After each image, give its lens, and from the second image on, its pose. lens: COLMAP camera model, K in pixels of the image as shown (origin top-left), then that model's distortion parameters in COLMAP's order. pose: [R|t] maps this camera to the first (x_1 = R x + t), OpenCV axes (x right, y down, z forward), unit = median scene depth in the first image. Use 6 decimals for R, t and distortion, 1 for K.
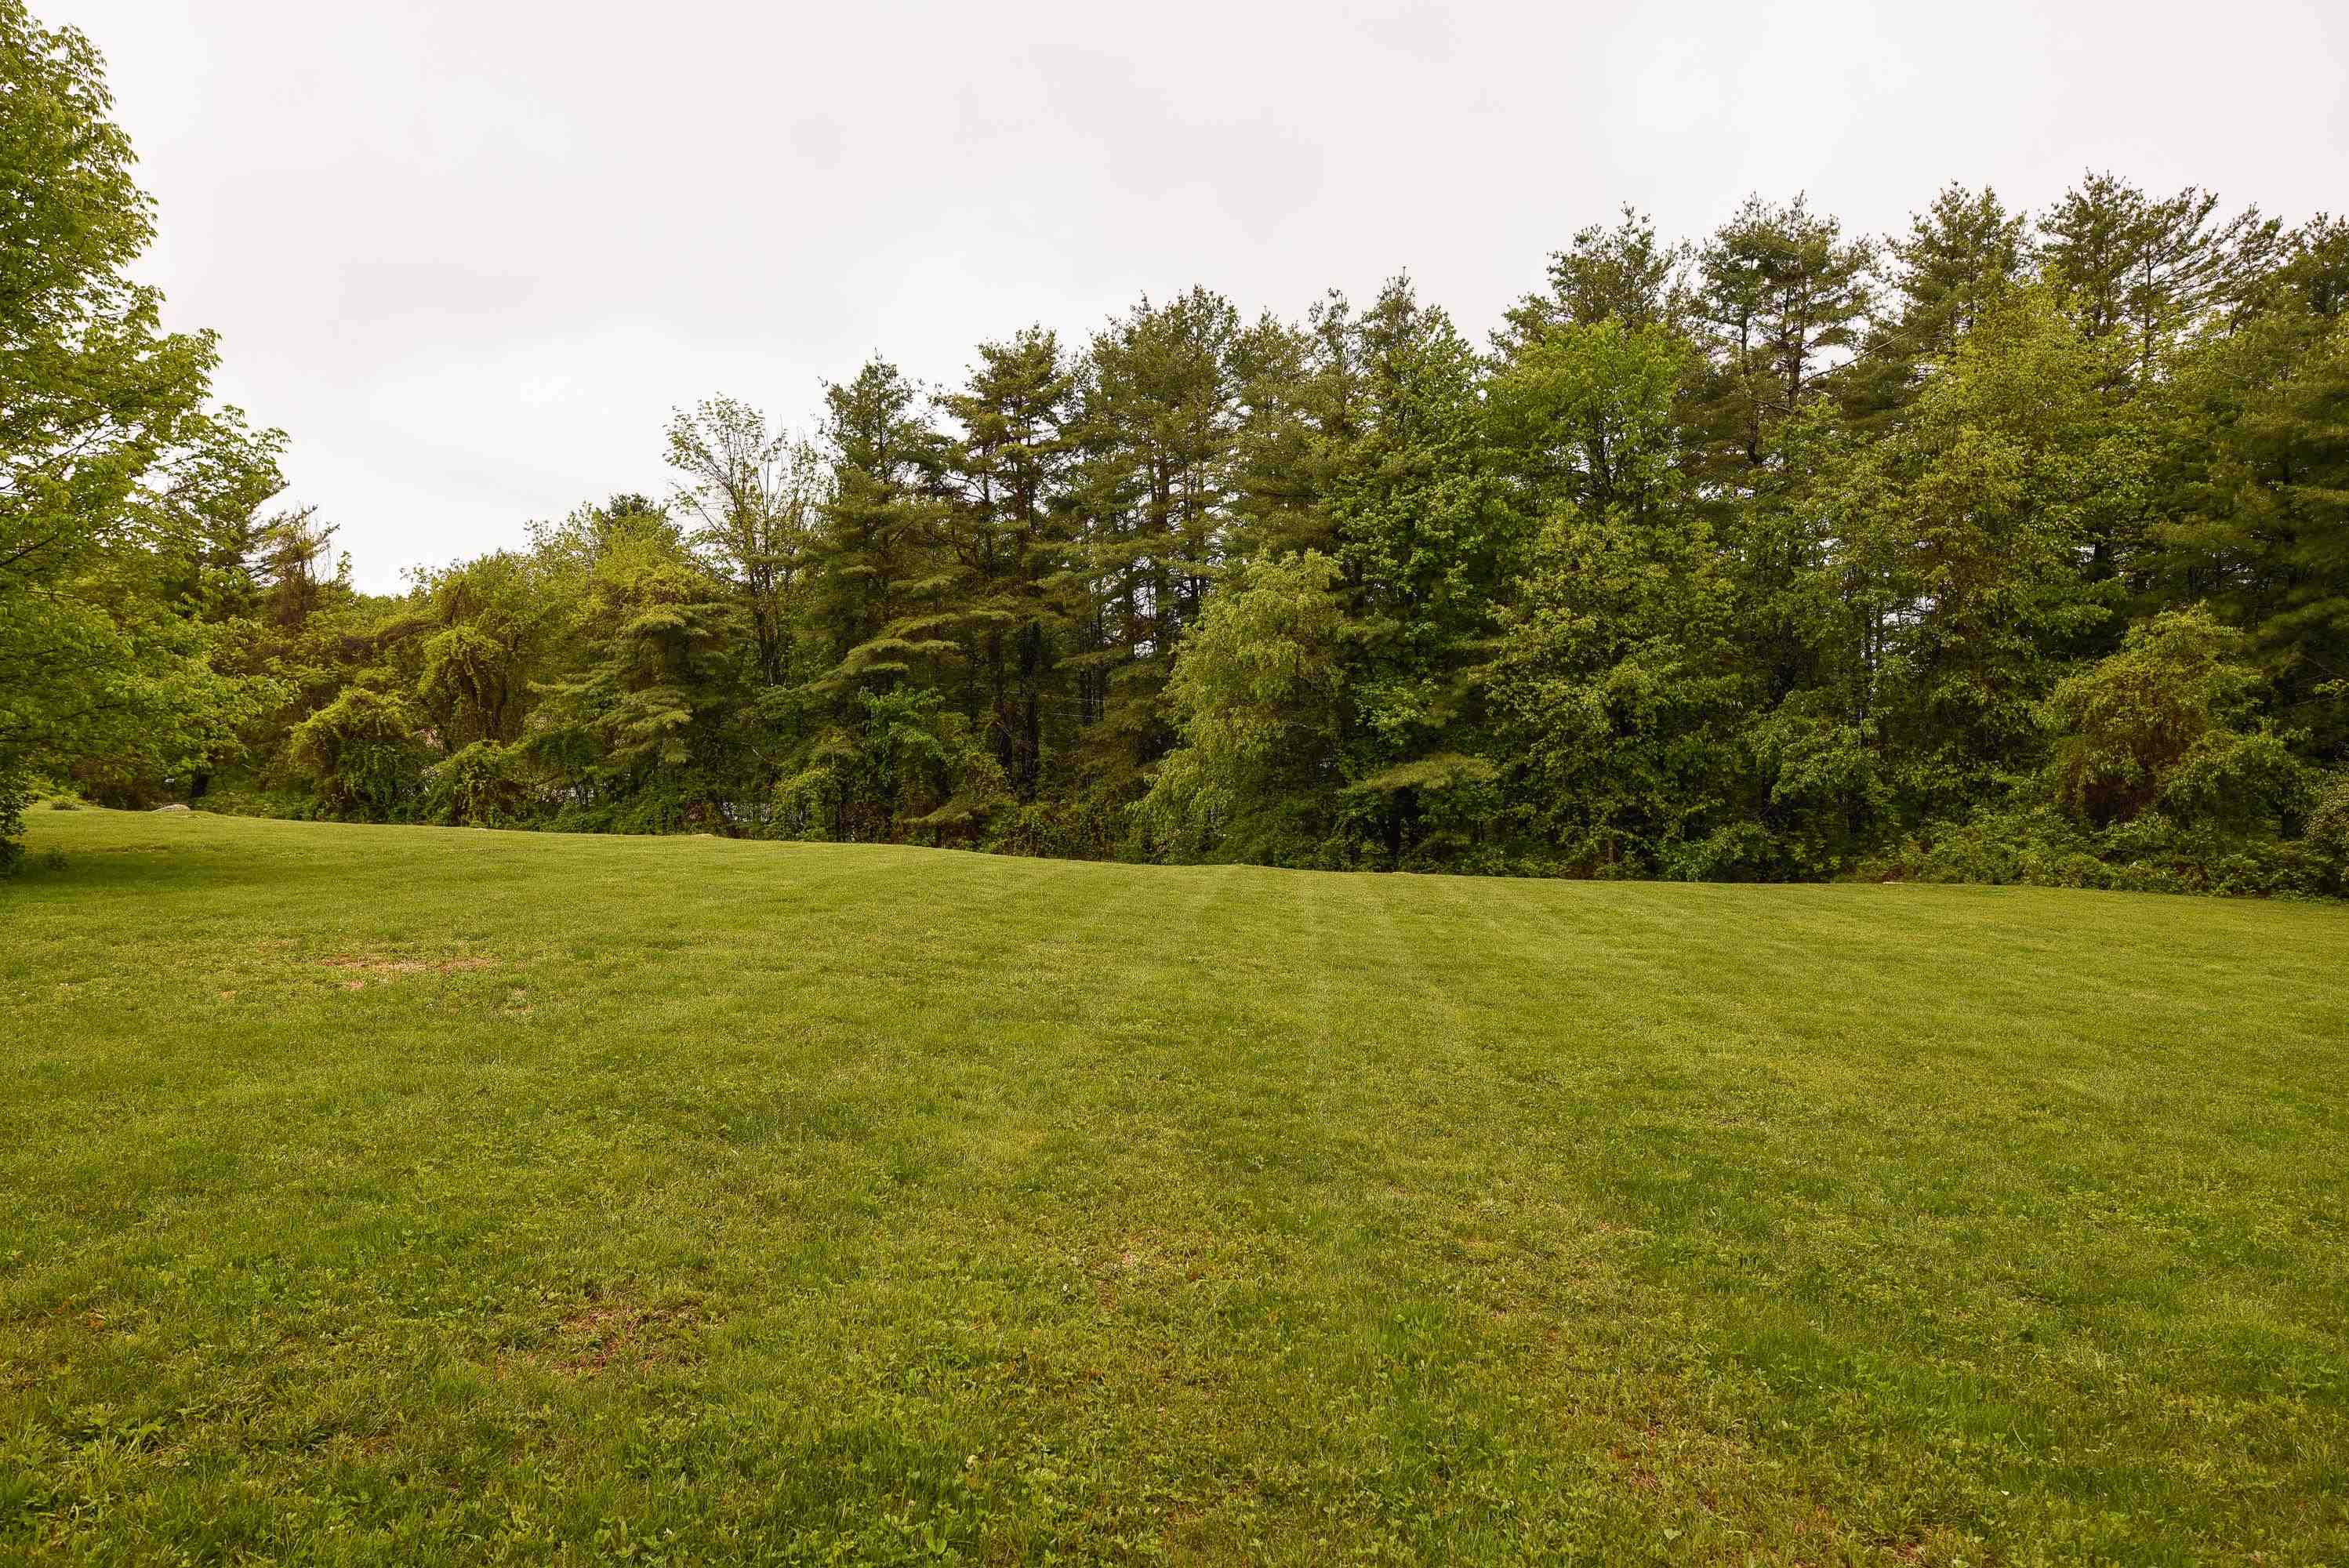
lens RADIAL K [[1556.8, 0, 1171.3], [0, 1556.8, 782.6], [0, 0, 1]] dist [-0.000347, 0.000469]
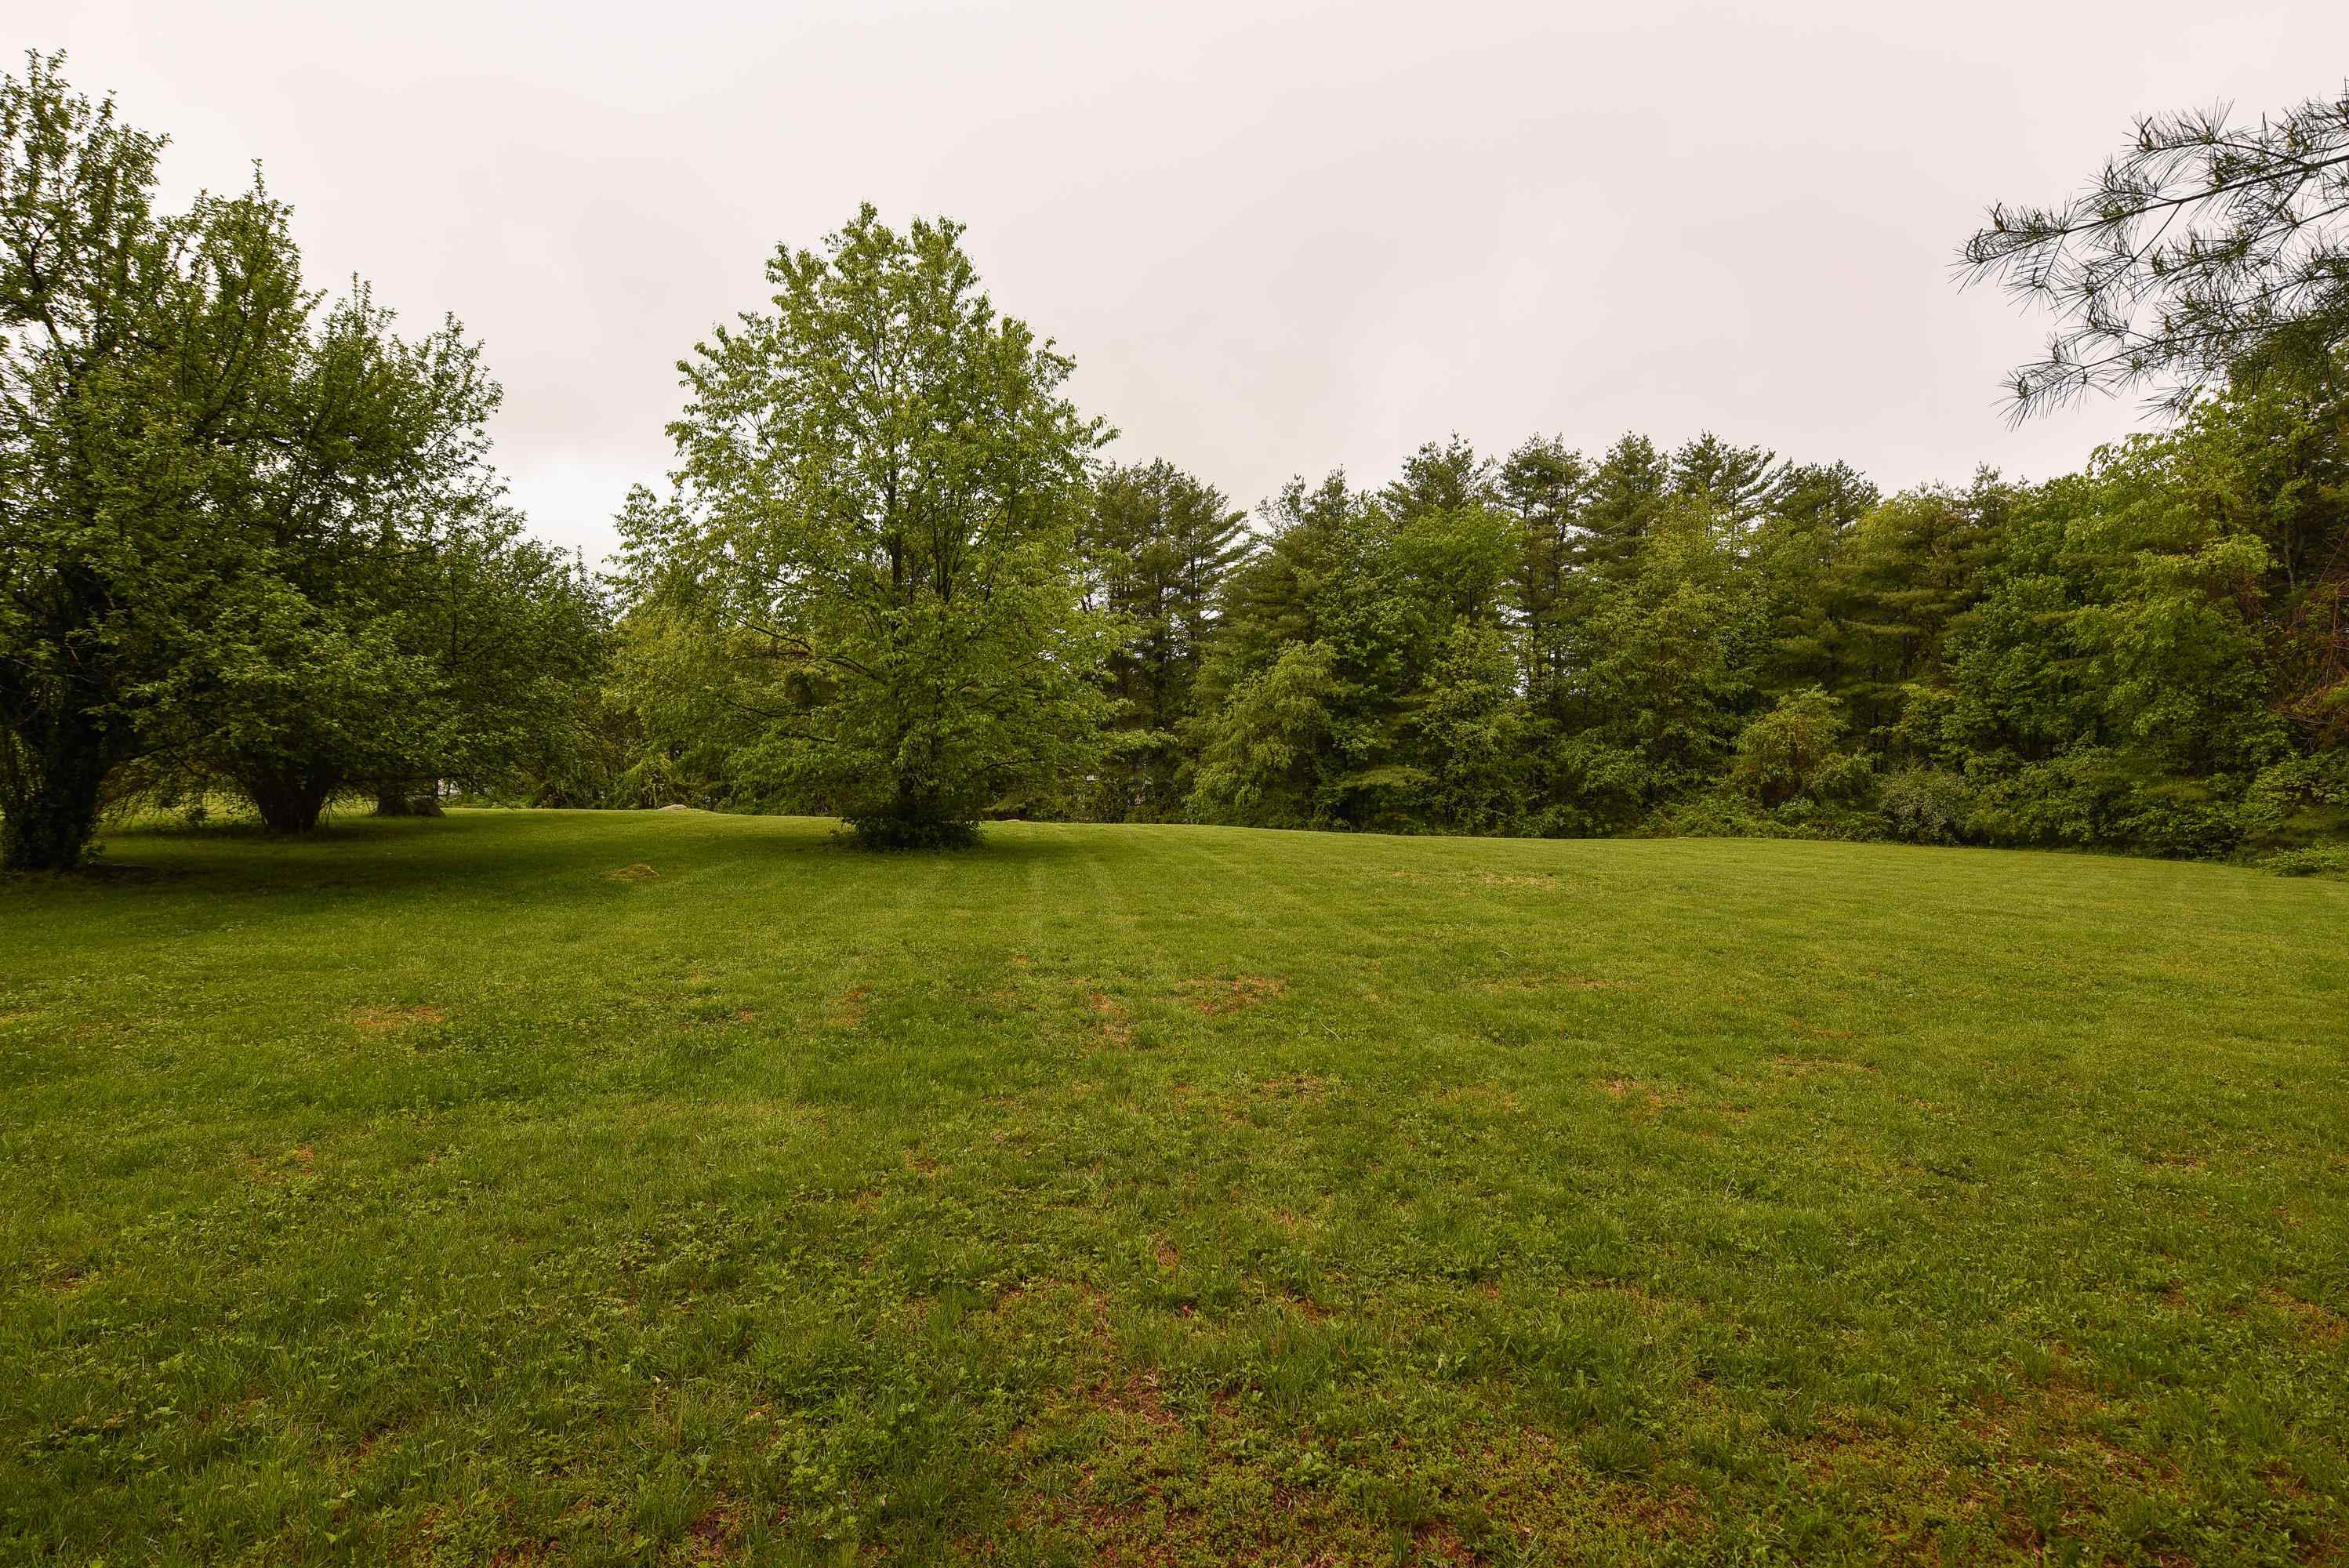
lens RADIAL K [[1107.9, 0, 1175.8], [0, 1107.9, 785.3], [0, 0, 1]] dist [0.004222, 0.000534]
pose [[0.973963, -0.006633, 0.226609, -0.315530], [0.005161, 0.999962, 0.007090, -0.006740], [-0.226647, -0.005736, 0.973960, -0.097076]]
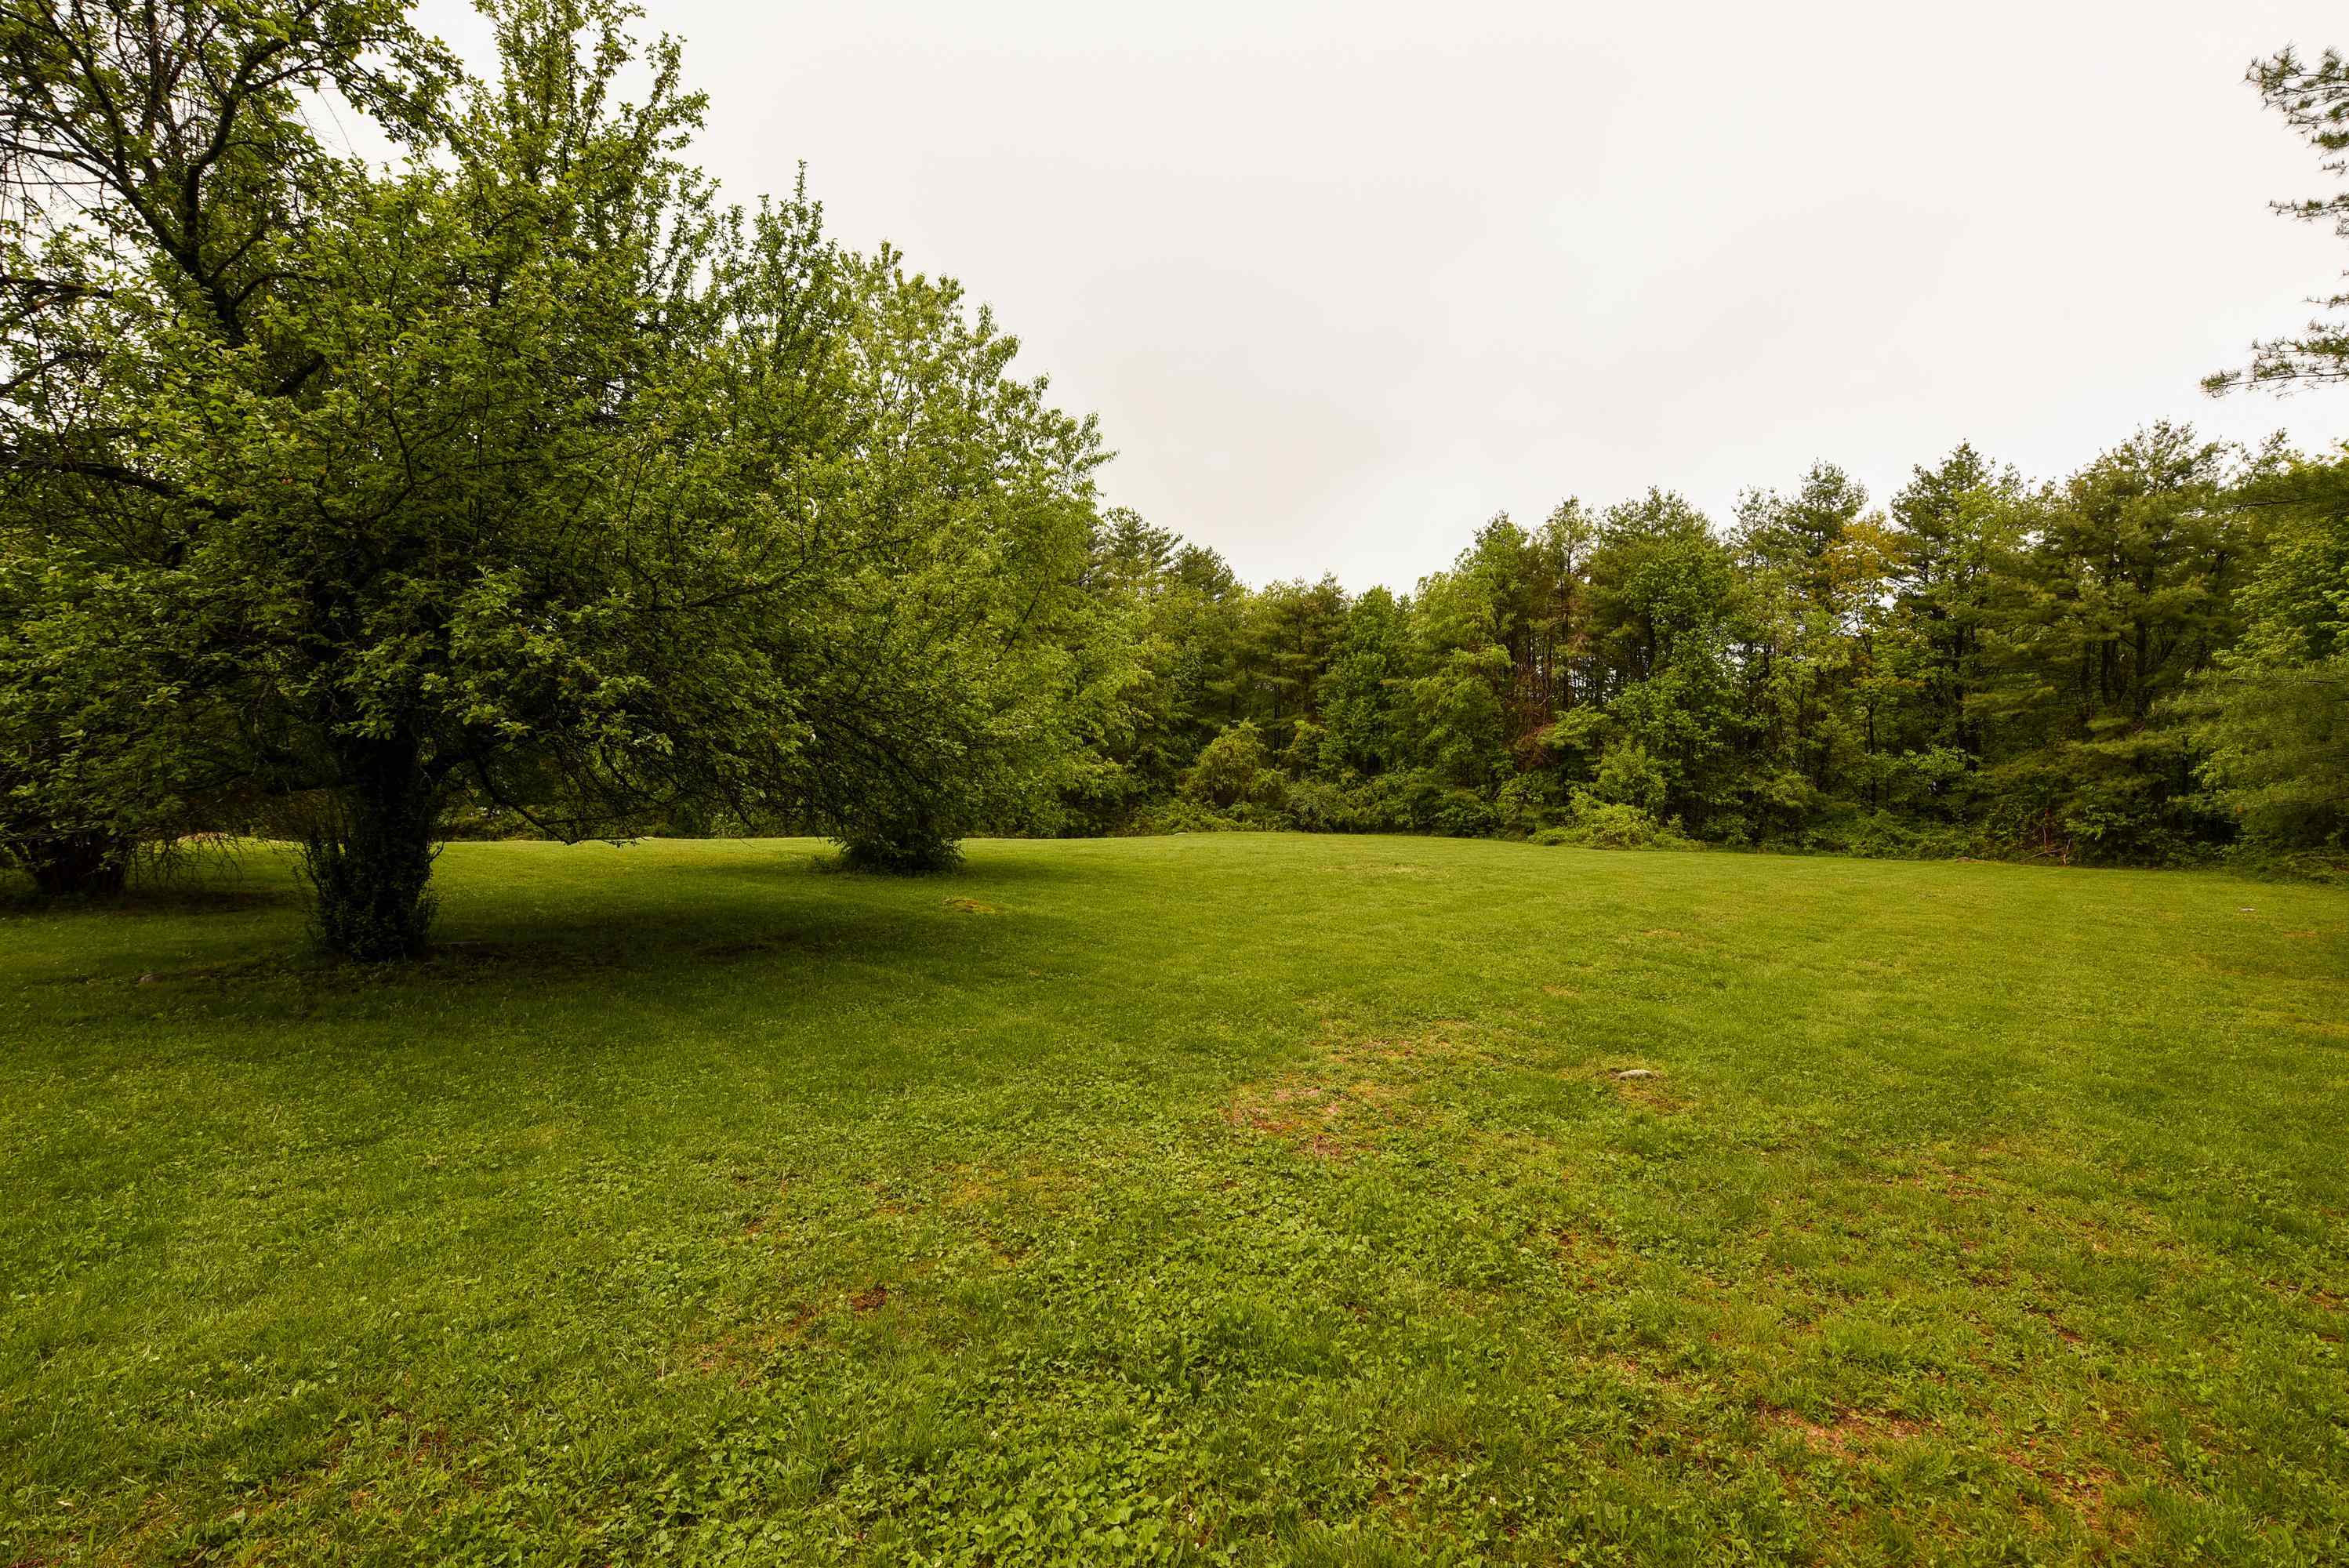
lens RADIAL K [[1061.1, 0, 1187.1], [0, 1061.1, 775.9], [0, 0, 1]] dist [-0.001696, -0.000008]
pose [[0.623849, -0.001134, 0.781544, -0.612474], [0.000753, 0.999999, 0.000850, -0.017787], [-0.781545, 0.000058, 0.623849, -0.004607]]
